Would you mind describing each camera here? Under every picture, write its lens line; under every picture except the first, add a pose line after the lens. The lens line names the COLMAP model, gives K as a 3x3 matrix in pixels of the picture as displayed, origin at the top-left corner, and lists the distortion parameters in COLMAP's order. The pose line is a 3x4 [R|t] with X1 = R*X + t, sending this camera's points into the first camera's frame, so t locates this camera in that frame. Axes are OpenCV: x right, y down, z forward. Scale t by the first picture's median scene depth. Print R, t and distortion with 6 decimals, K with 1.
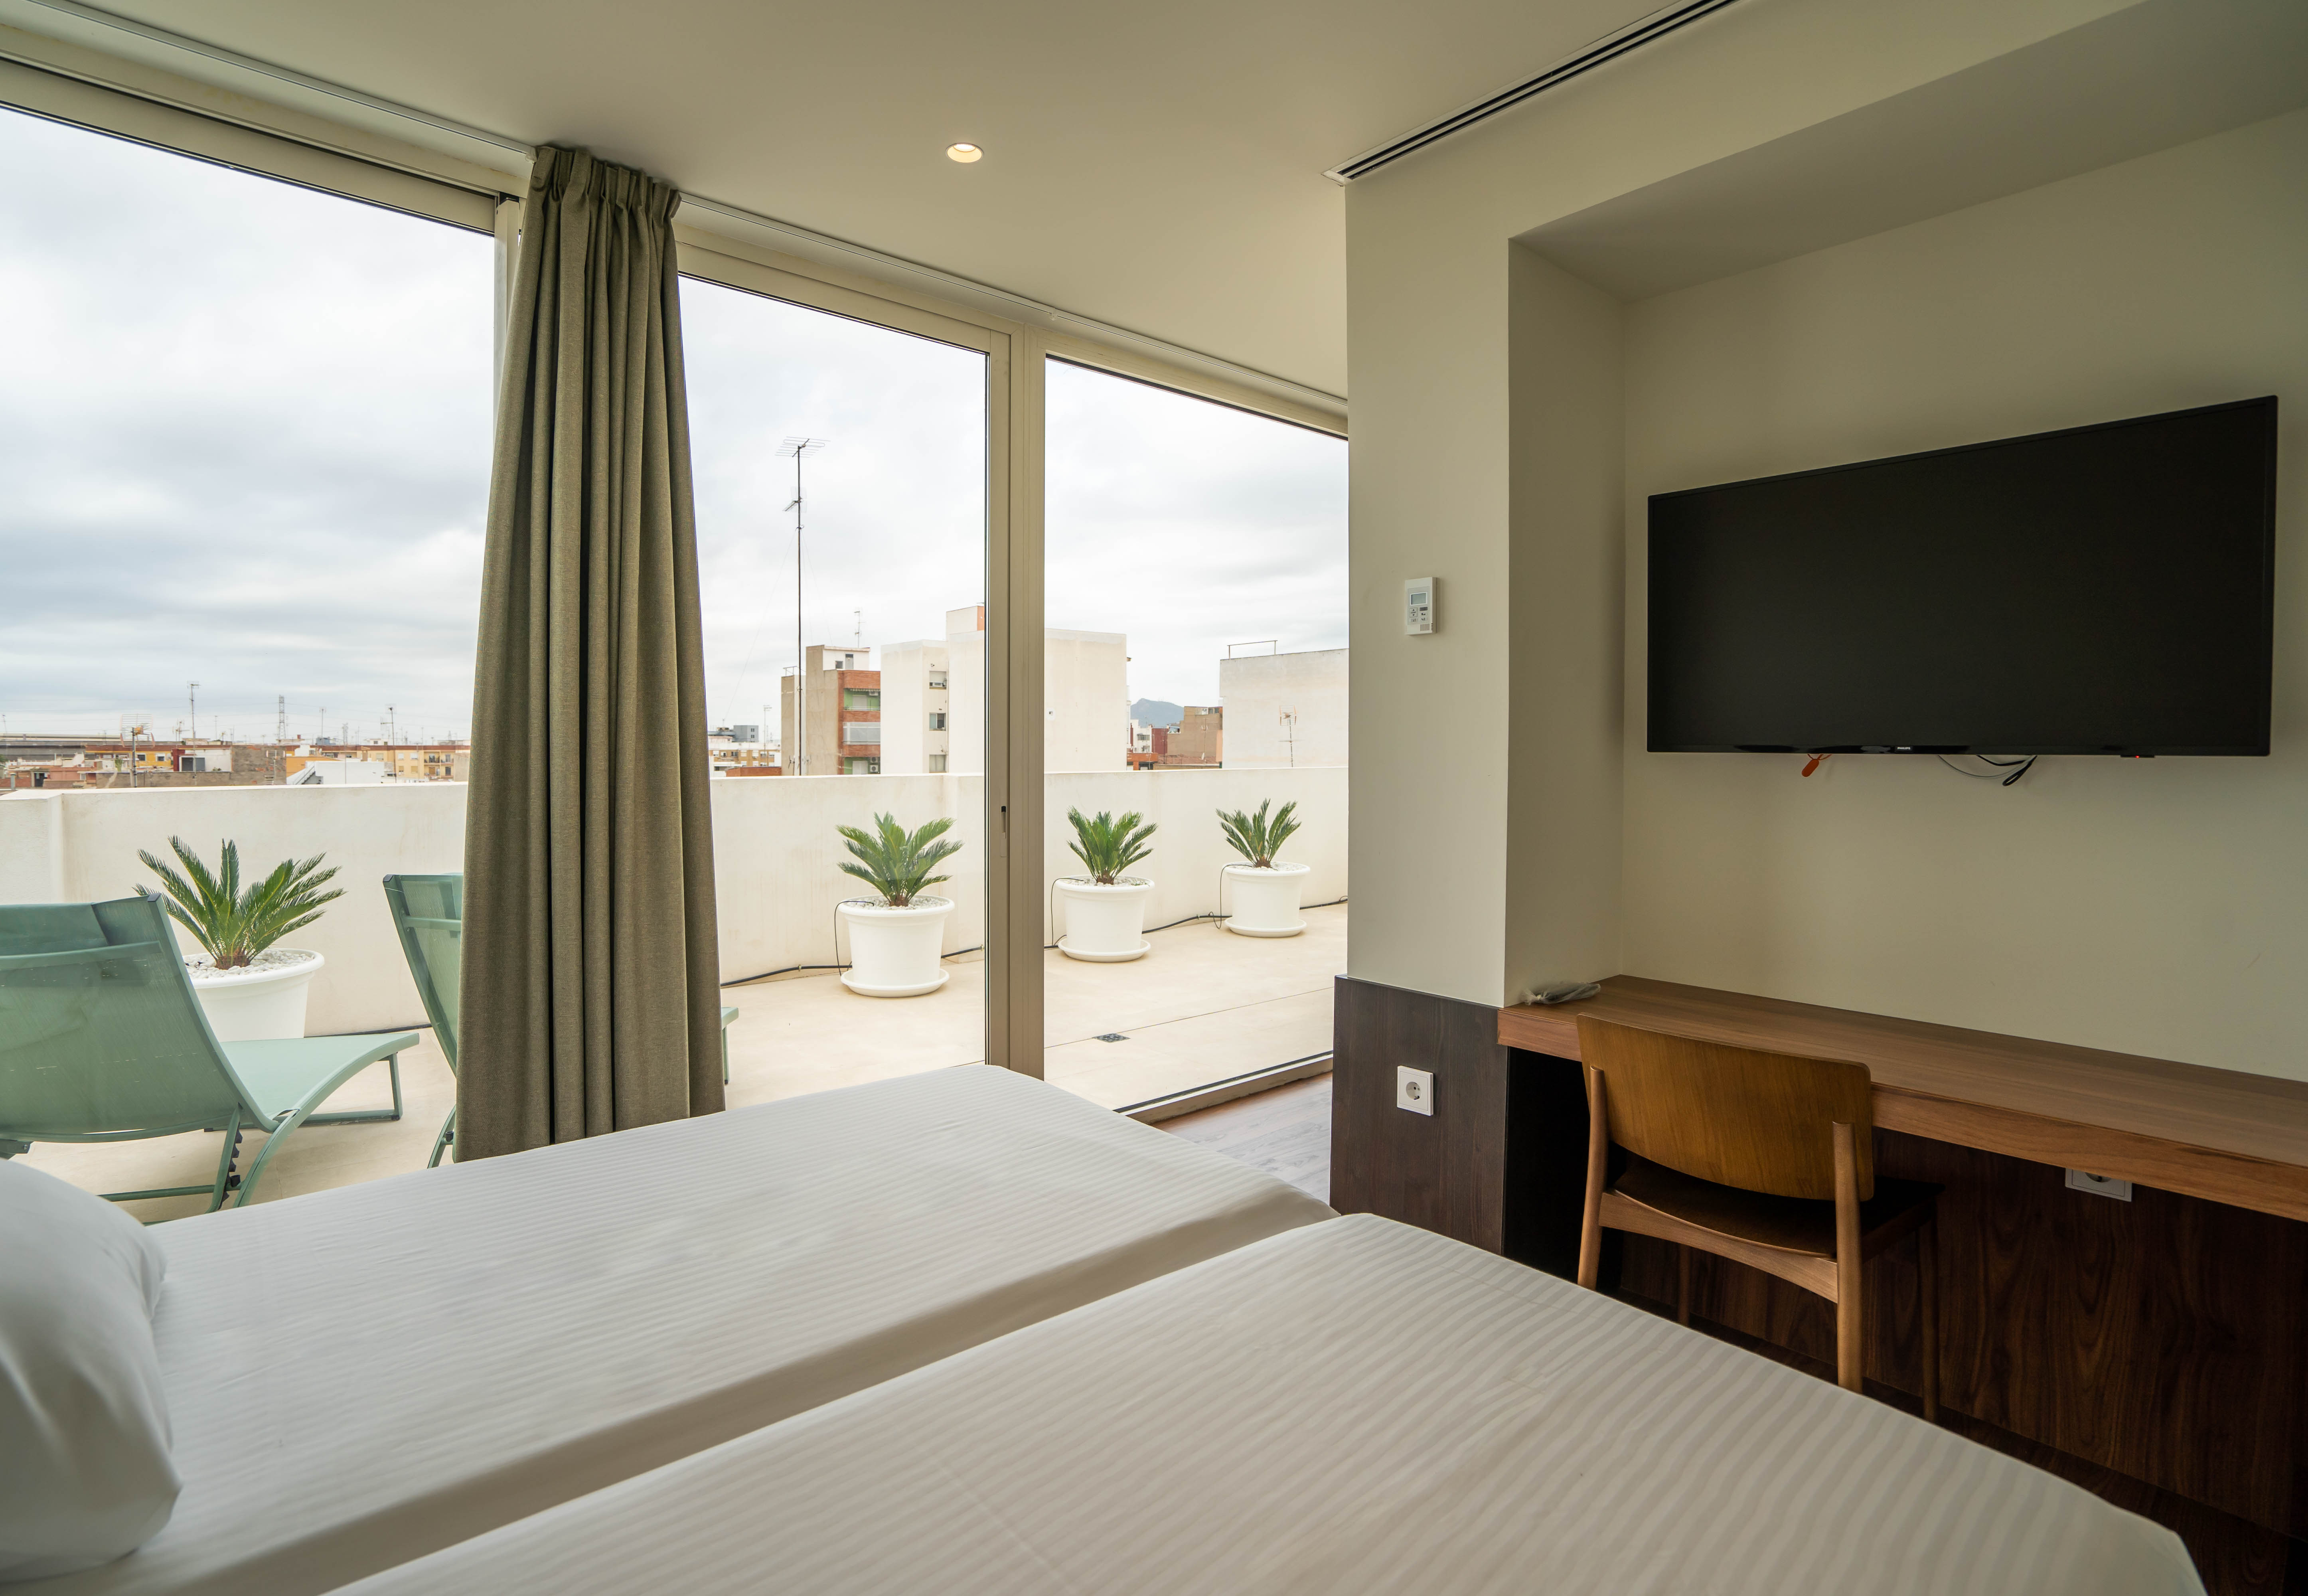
lens RADIAL K [[1122.8, 0, 1124.3], [0, 1122.8, 762.2], [0, 0, 1]] dist [-0.061594, 0.026428]
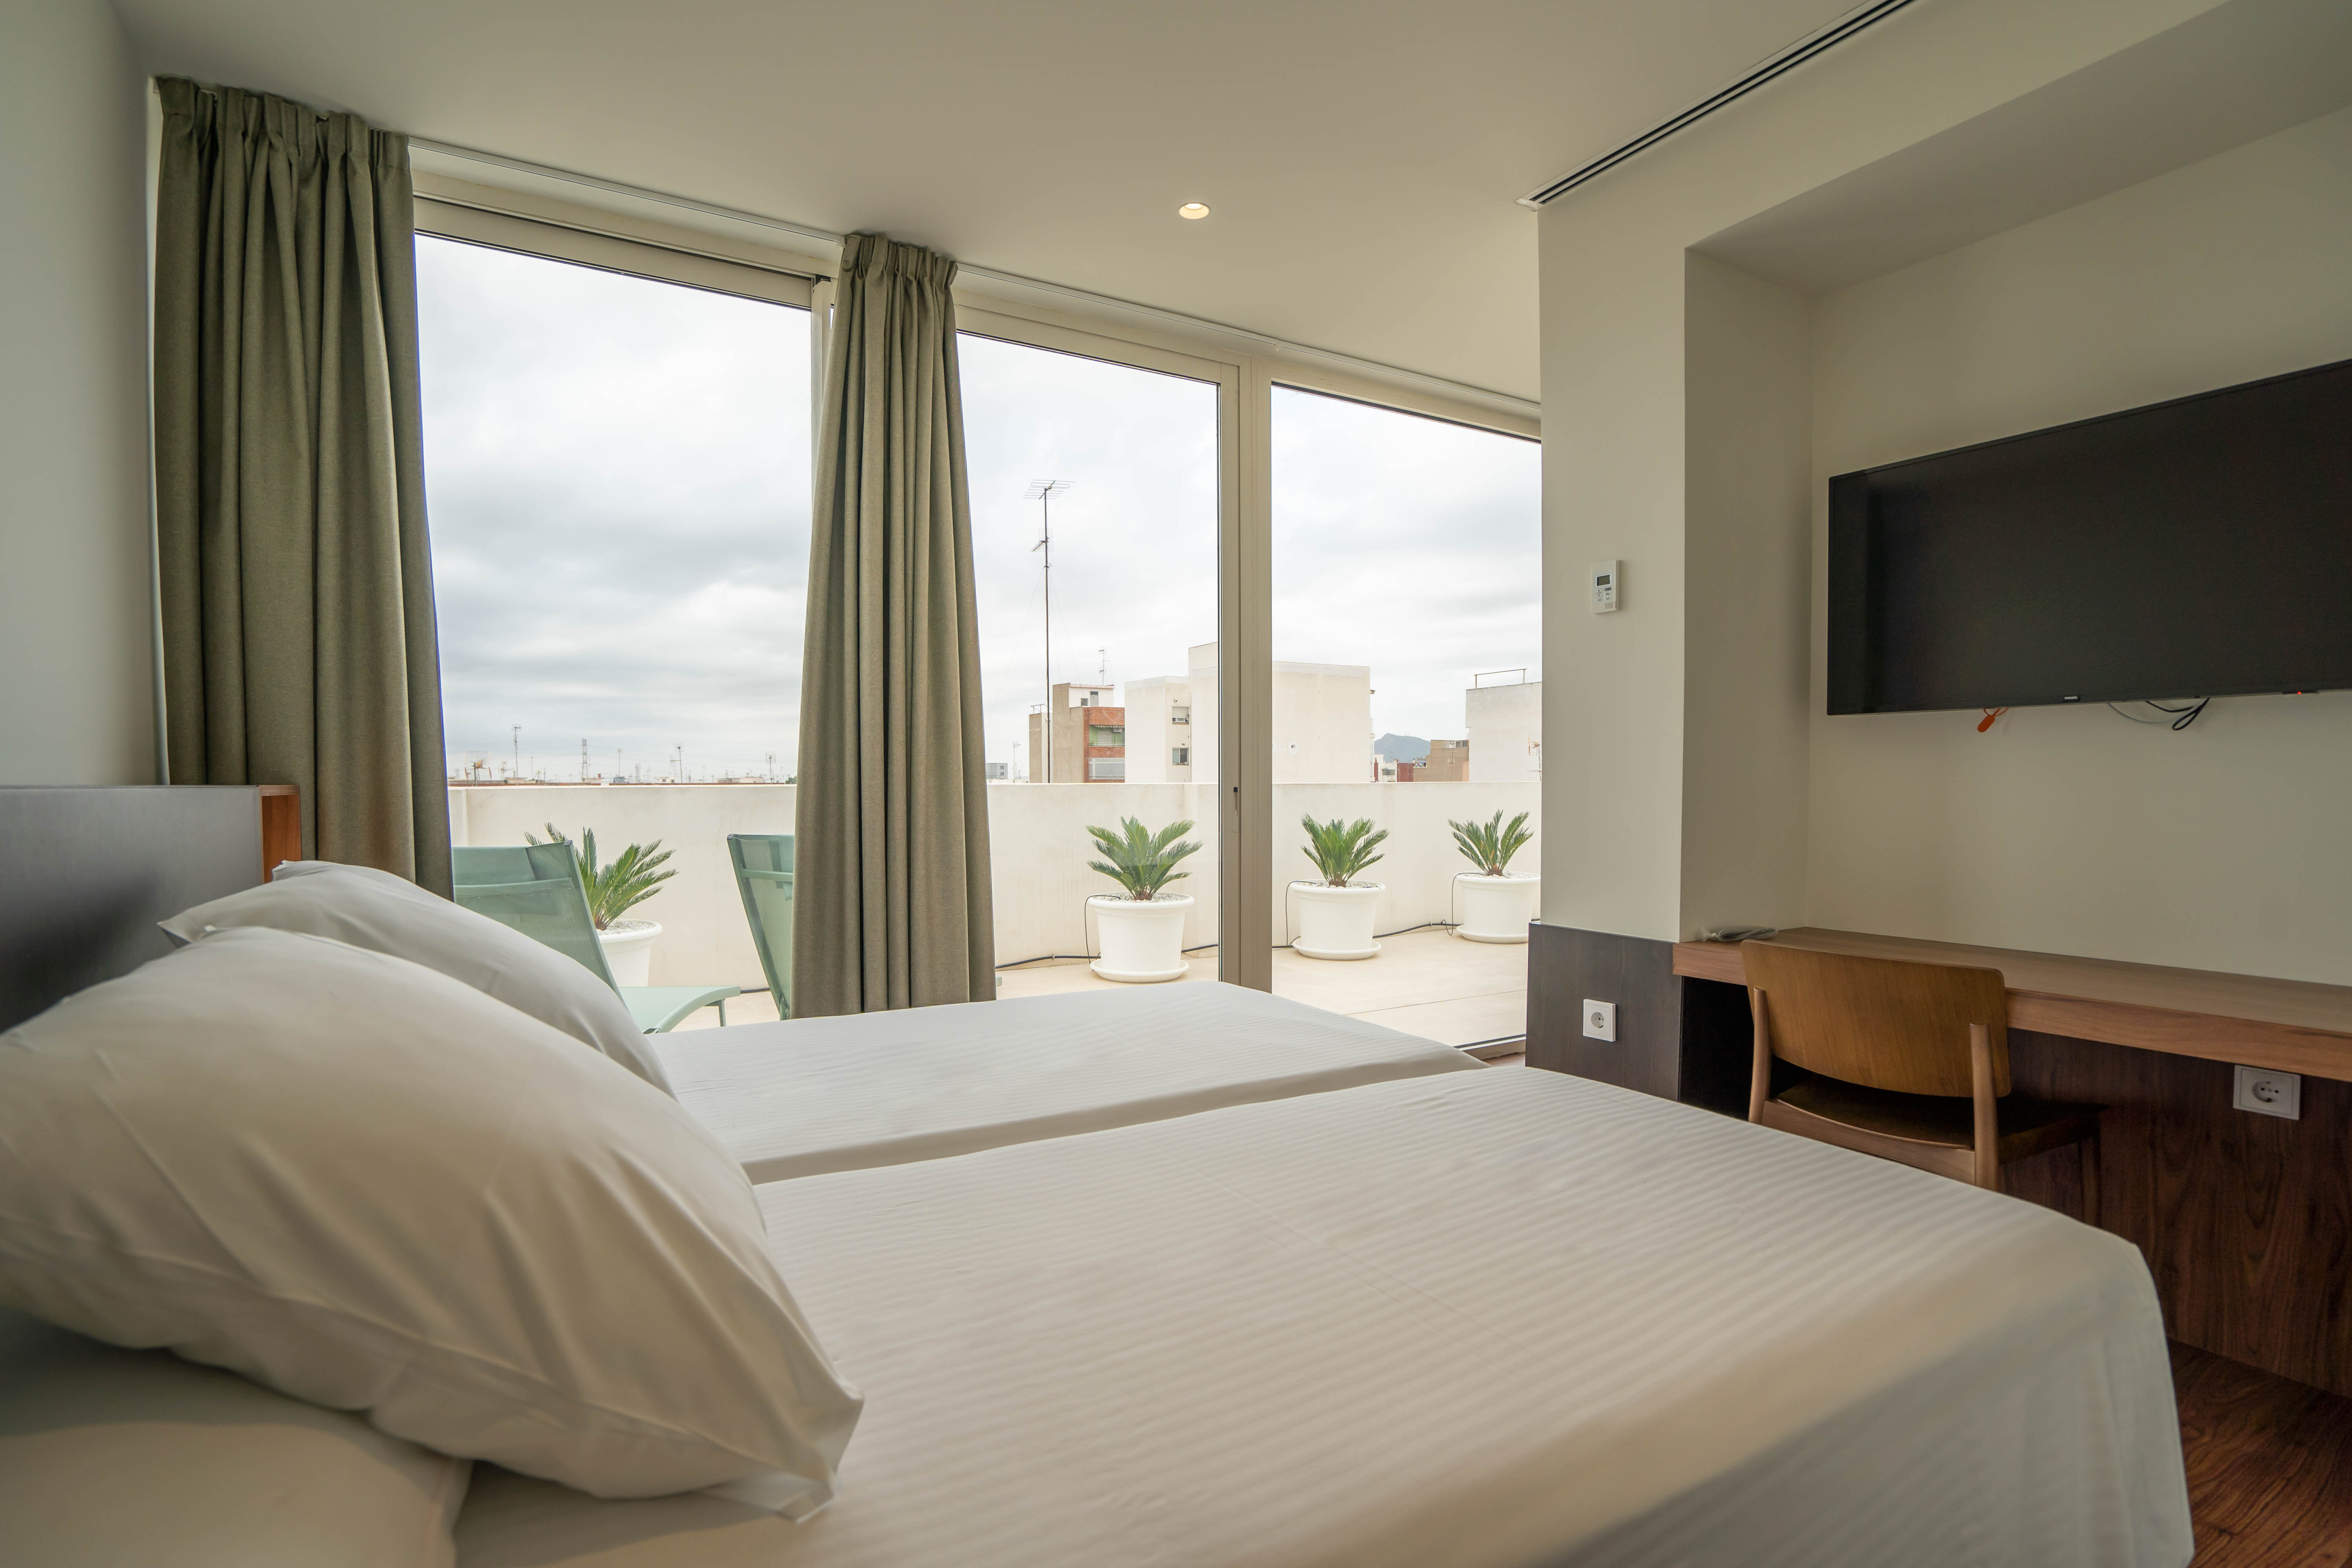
lens RADIAL K [[1128.3, 0, 1176.0], [0, 1128.3, 784.0], [0, 0, 1]] dist [-0.054174, 0.020605]
pose [[0.985684, -0.005554, -0.168513, 0.030900], [0.003635, 0.999925, -0.011692, 0.063686], [0.168565, 0.010912, 0.985630, -0.150770]]
